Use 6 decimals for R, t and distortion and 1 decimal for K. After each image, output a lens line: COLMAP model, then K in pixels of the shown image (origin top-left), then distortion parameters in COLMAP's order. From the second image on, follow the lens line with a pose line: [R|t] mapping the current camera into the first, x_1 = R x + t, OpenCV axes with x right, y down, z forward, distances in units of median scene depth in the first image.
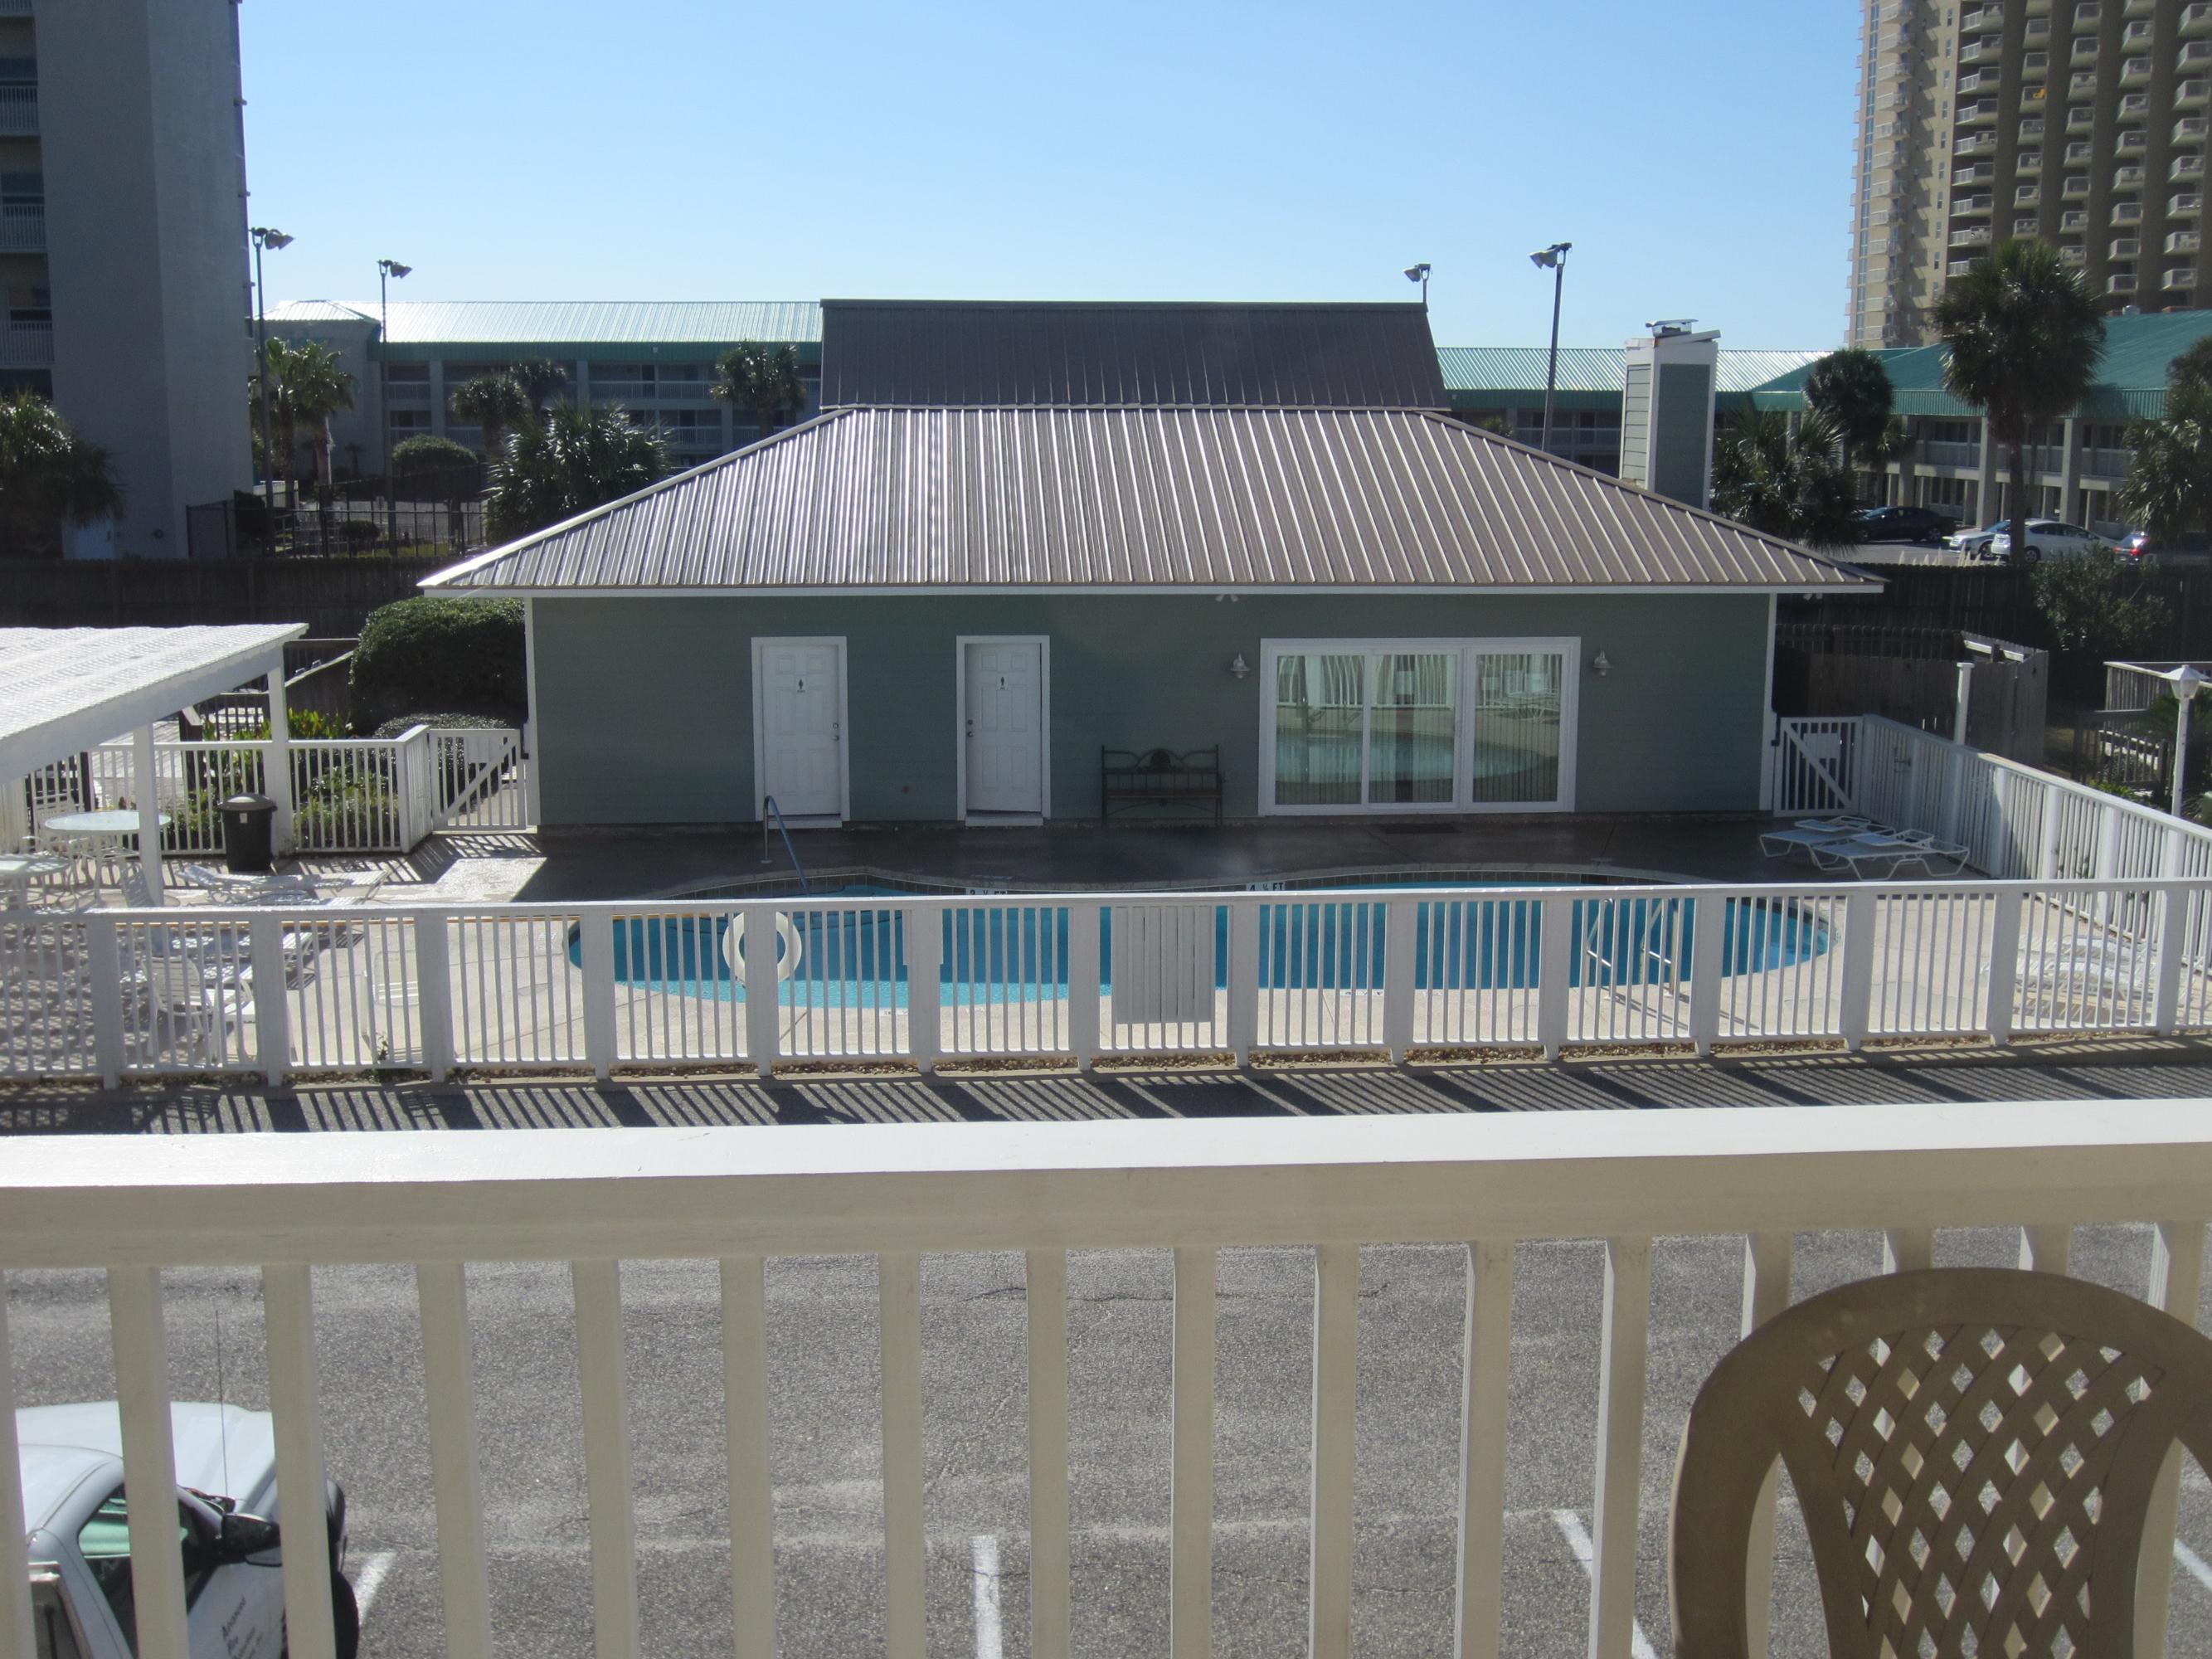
lens RADIAL K [[2433.9, 0, 1106.0], [0, 2433.9, 829.5], [0, 0, 1]] dist [-0.048261, 0.000272]
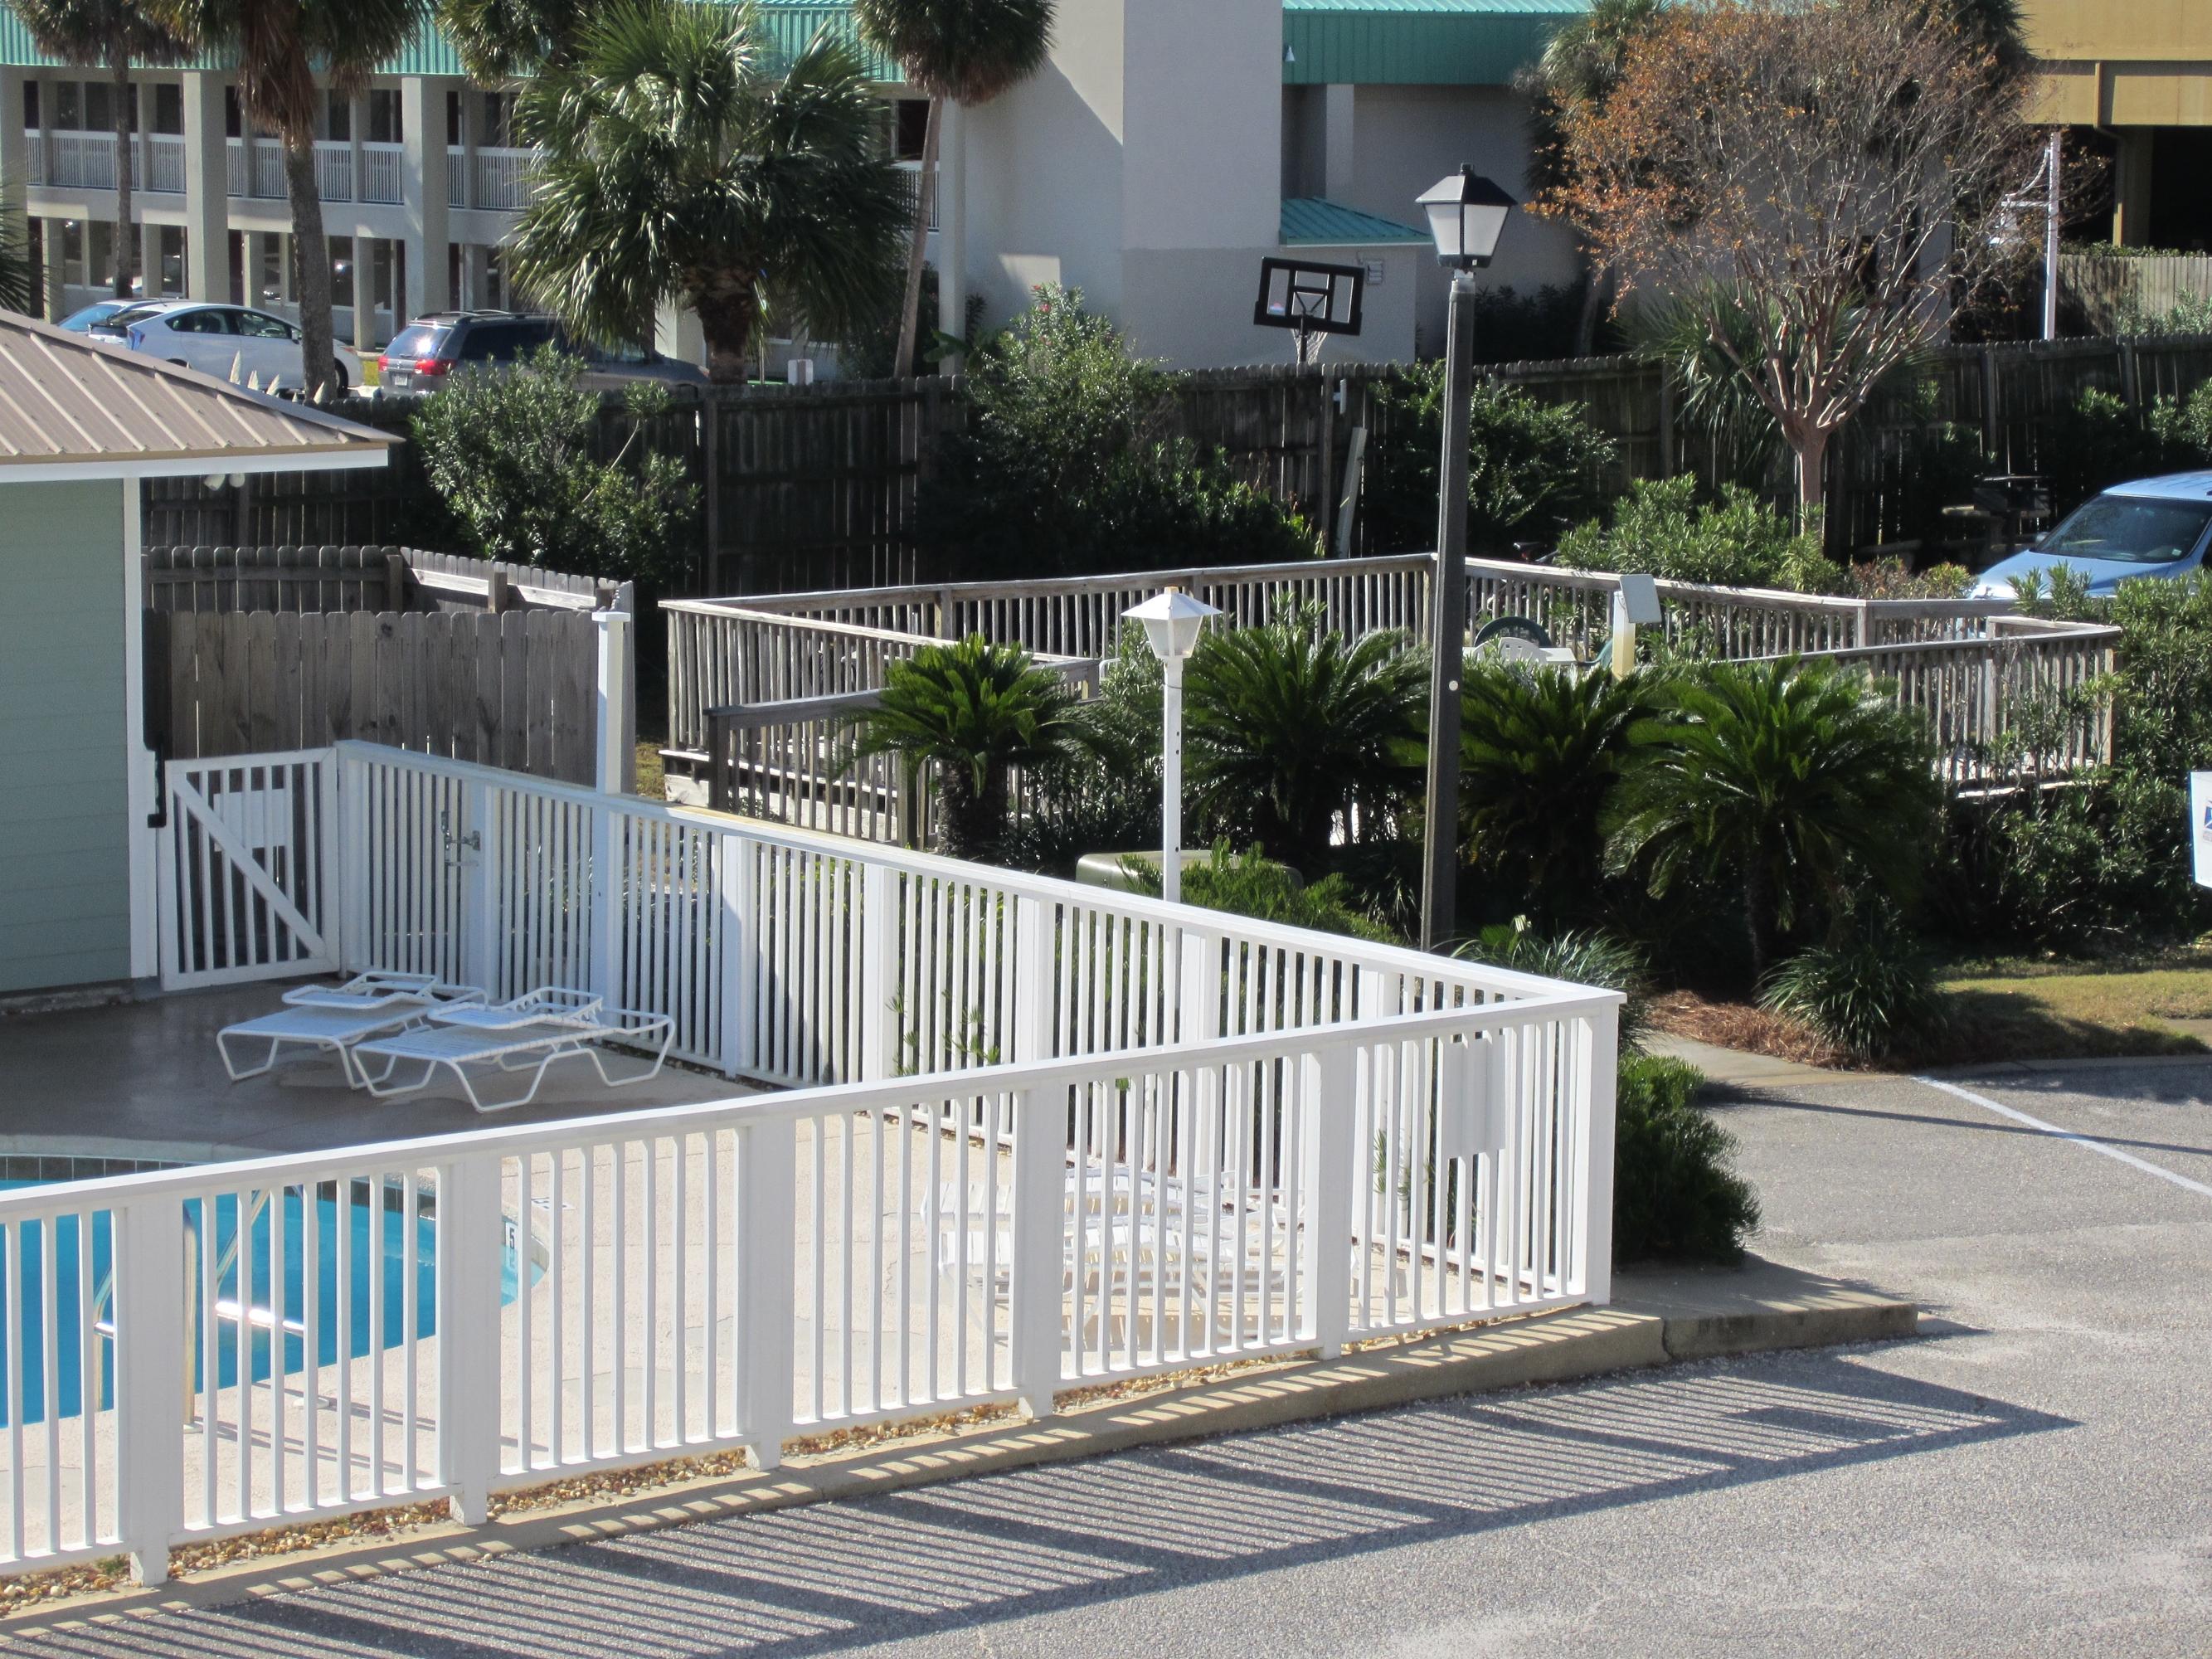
lens RADIAL K [[5776.7, 0, 1106.0], [0, 5776.7, 829.5], [0, 0, 1]] dist [0.066944, 1.612952]
pose [[0.843855, -0.069346, 0.532072, -0.136356], [0.090106, 0.995846, -0.013115, -0.005252], [-0.528952, 0.059010, 0.846598, 0.030805]]
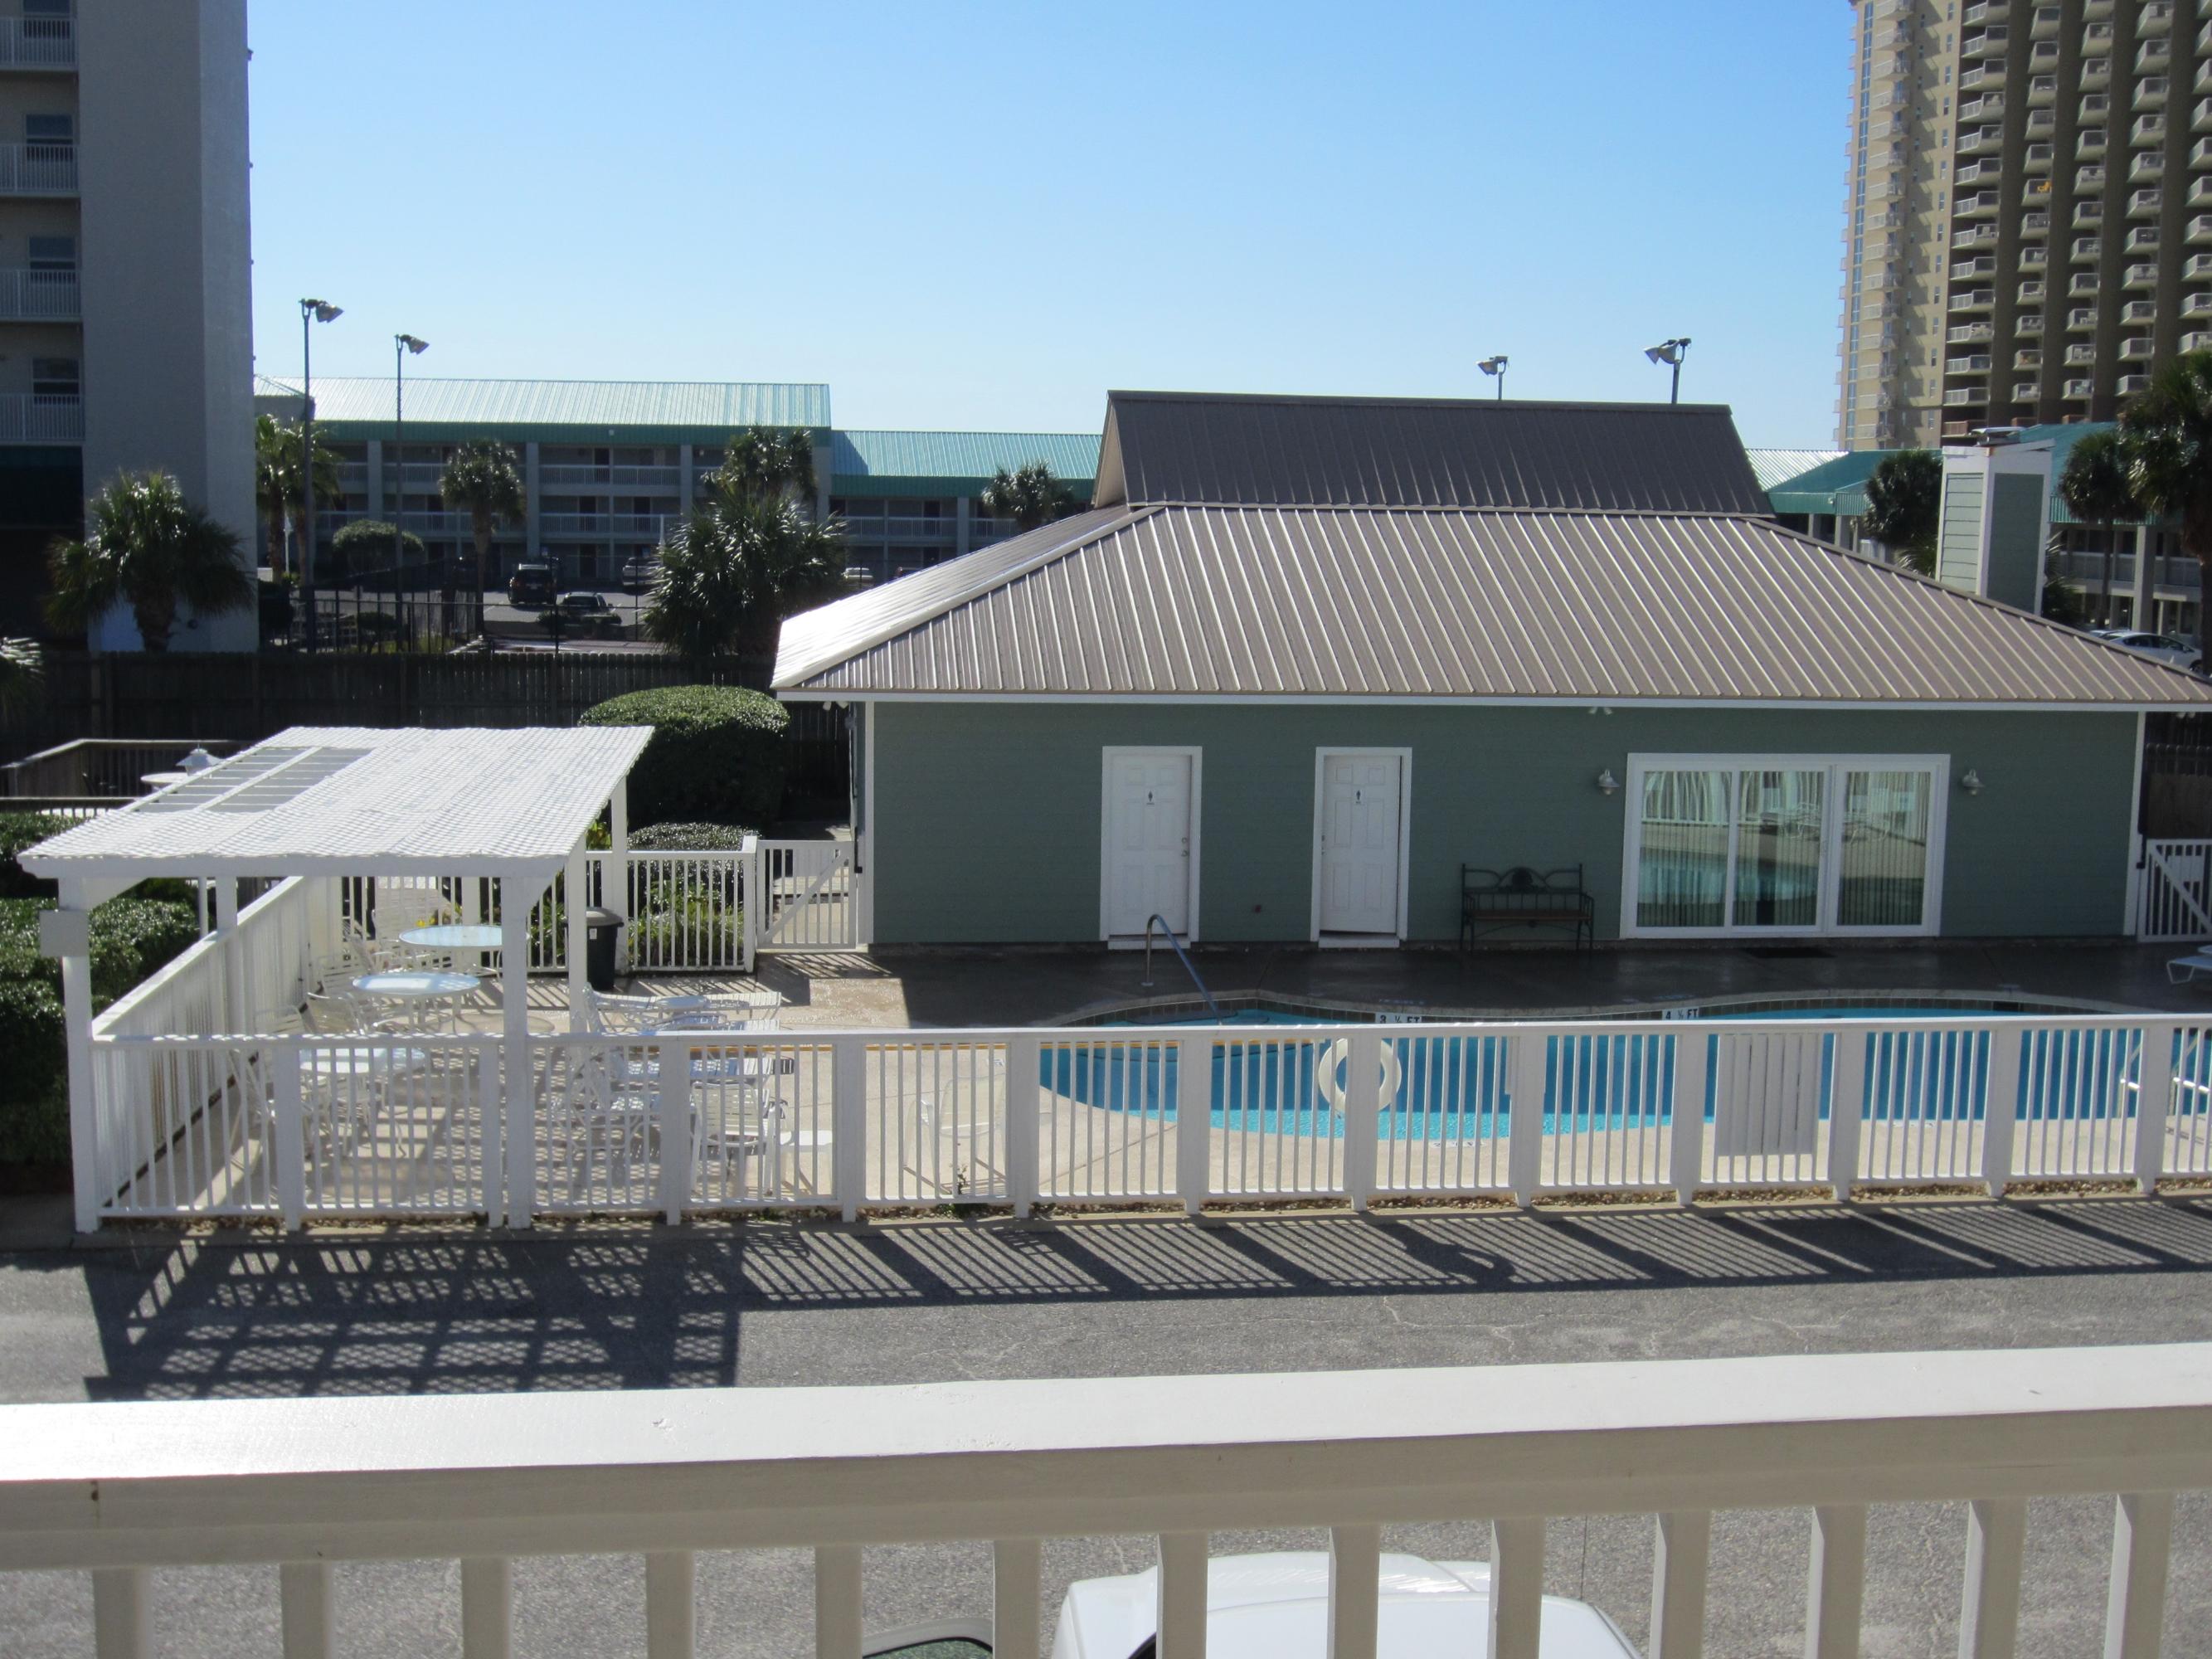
lens RADIAL K [[2612.2, 0, 1106.0], [0, 2612.2, 829.5], [0, 0, 1]] dist [-0.058029, -0.006788]
pose [[0.999153, 0.008224, 0.040319, -0.181610], [-0.006373, 0.998929, -0.045829, -0.000179], [-0.040652, 0.045533, 0.998135, -0.013206]]
